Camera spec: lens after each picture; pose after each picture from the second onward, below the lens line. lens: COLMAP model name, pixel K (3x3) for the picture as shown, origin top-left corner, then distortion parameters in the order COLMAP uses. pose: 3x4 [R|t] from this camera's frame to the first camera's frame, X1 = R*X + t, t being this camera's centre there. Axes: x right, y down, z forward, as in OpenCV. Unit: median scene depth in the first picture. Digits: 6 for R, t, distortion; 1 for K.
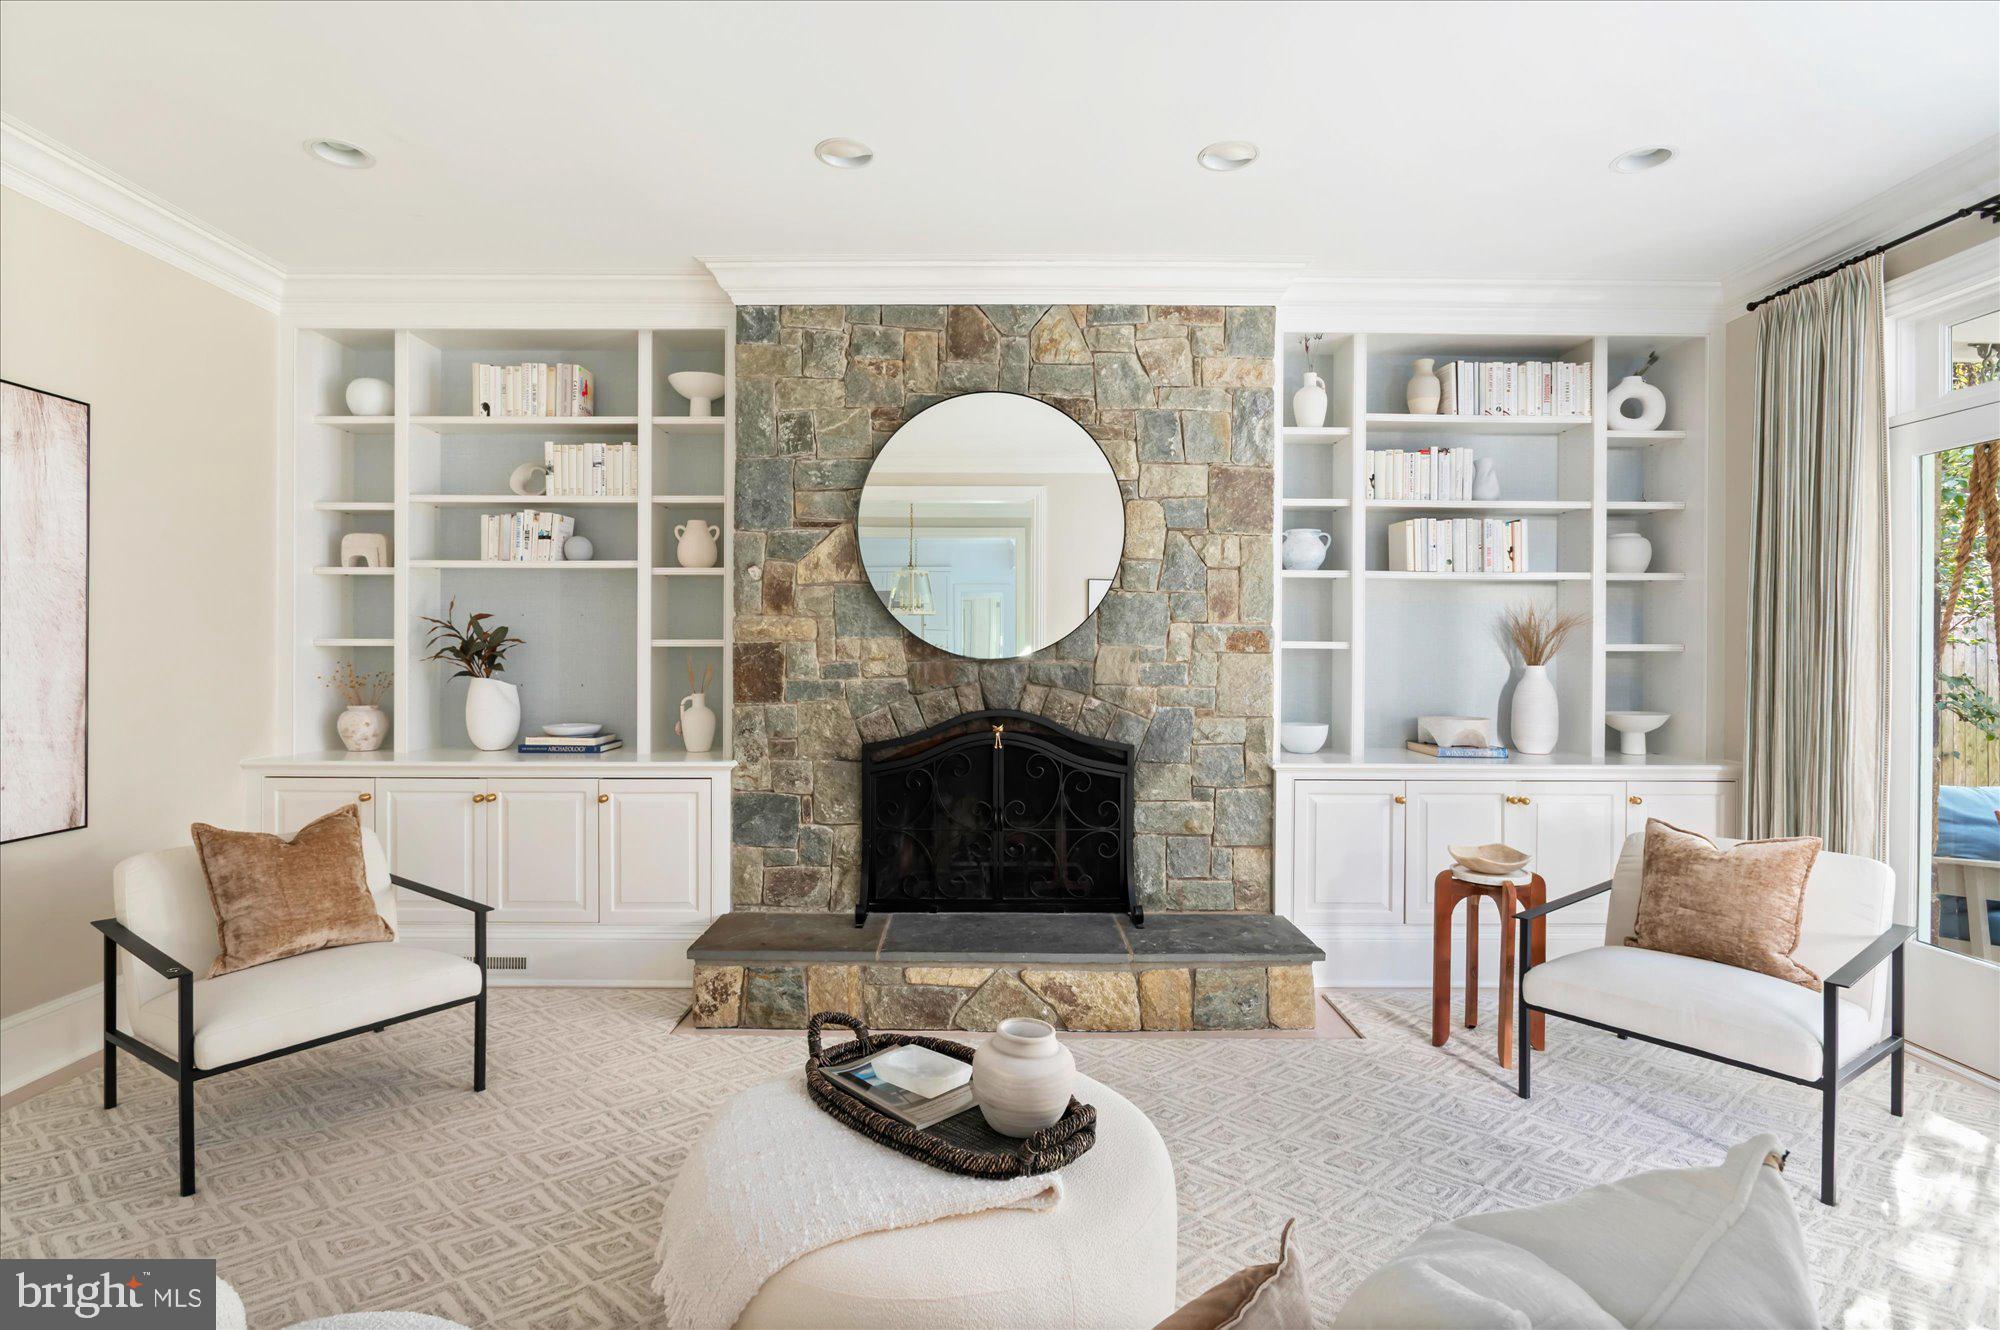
lens RADIAL K [[963.1, 0, 985.9], [0, 963.1, 654.9], [0, 0, 1]] dist [-0.014598, -0.000141]
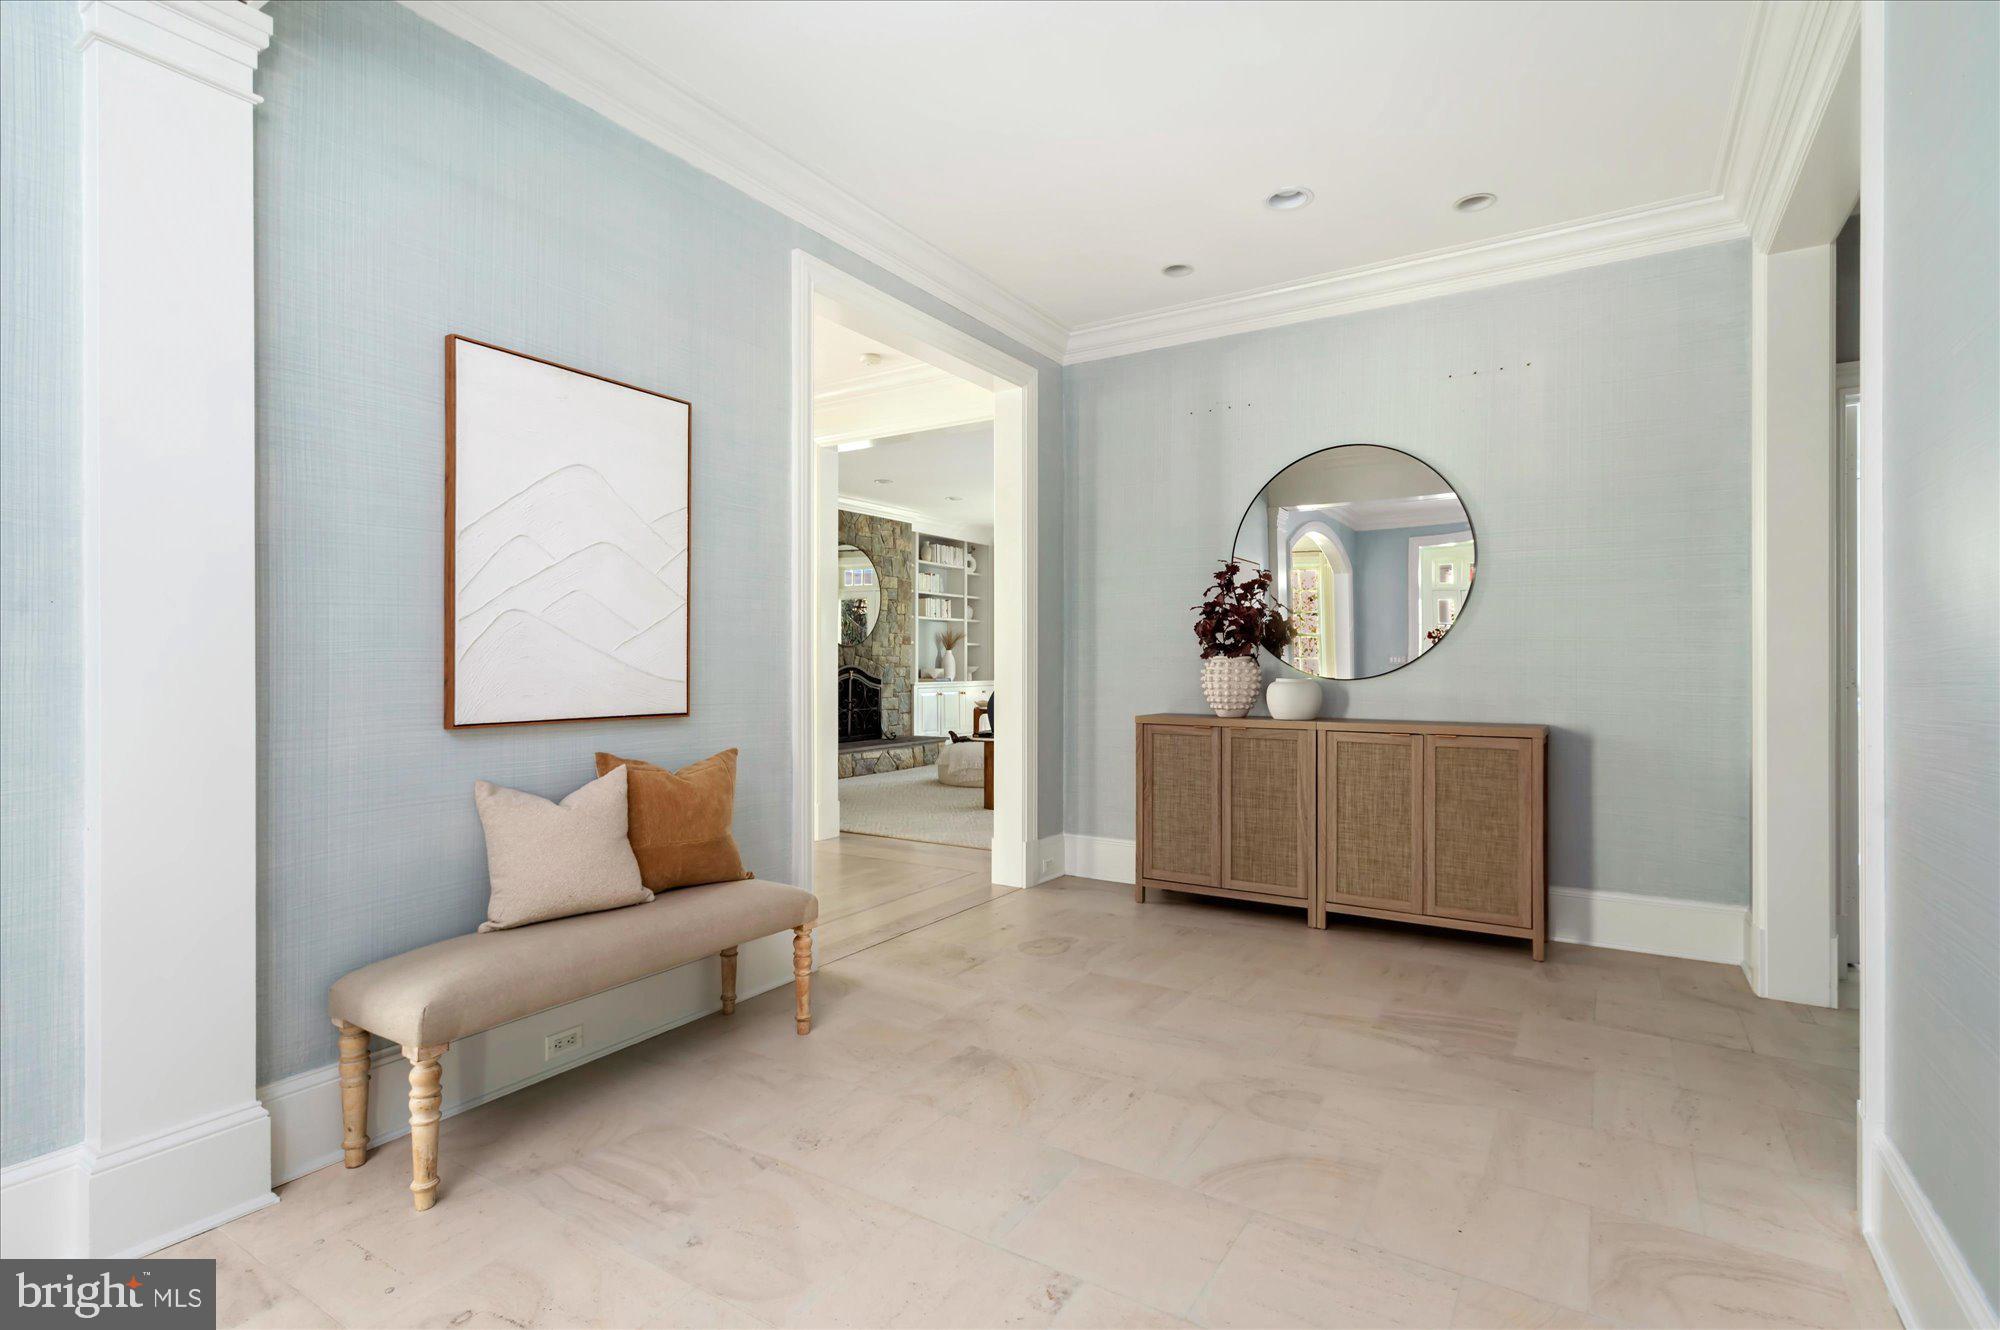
lens RADIAL K [[963.1, 0, 1000.5], [0, 963.1, 661.1], [0, 0, 1]] dist [-0.014598, -0.000141]
pose [[0.539659, -0.004888, 0.841869, -1.975434], [0.006100, 0.999980, 0.001896, 0.043144], [-0.841862, 0.004113, 0.539678, -0.770279]]
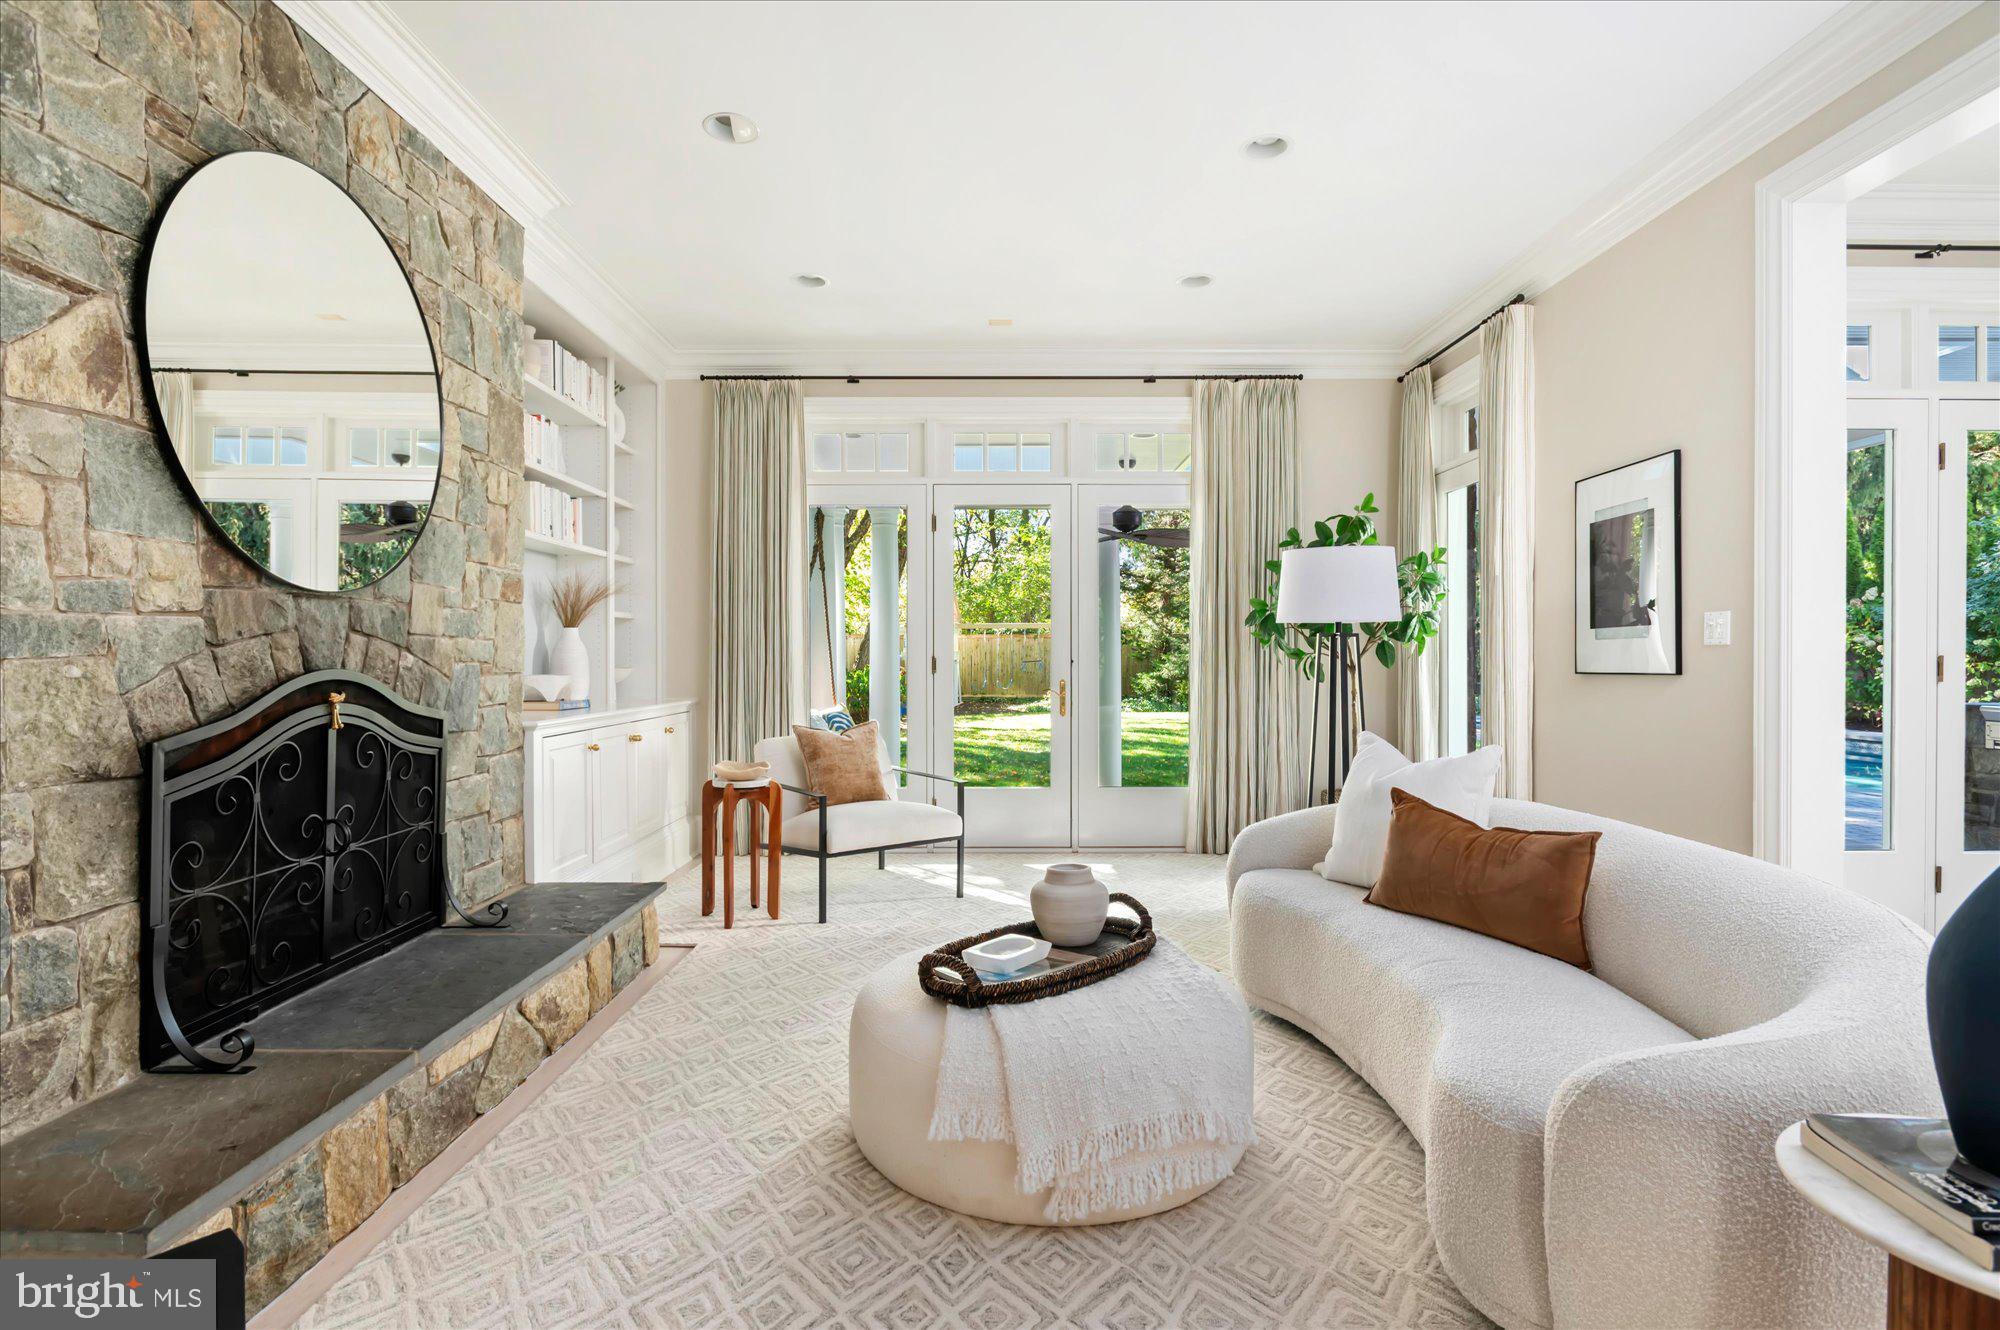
lens RADIAL K [[963.1, 0, 994.0], [0, 963.1, 670.4], [0, 0, 1]] dist [-0.014598, -0.000141]
pose [[0.006899, -0.019666, 0.999783, -0.626938], [0.004006, 0.999799, 0.019639, 0.045924], [-0.999968, 0.003870, 0.006977, 0.542378]]
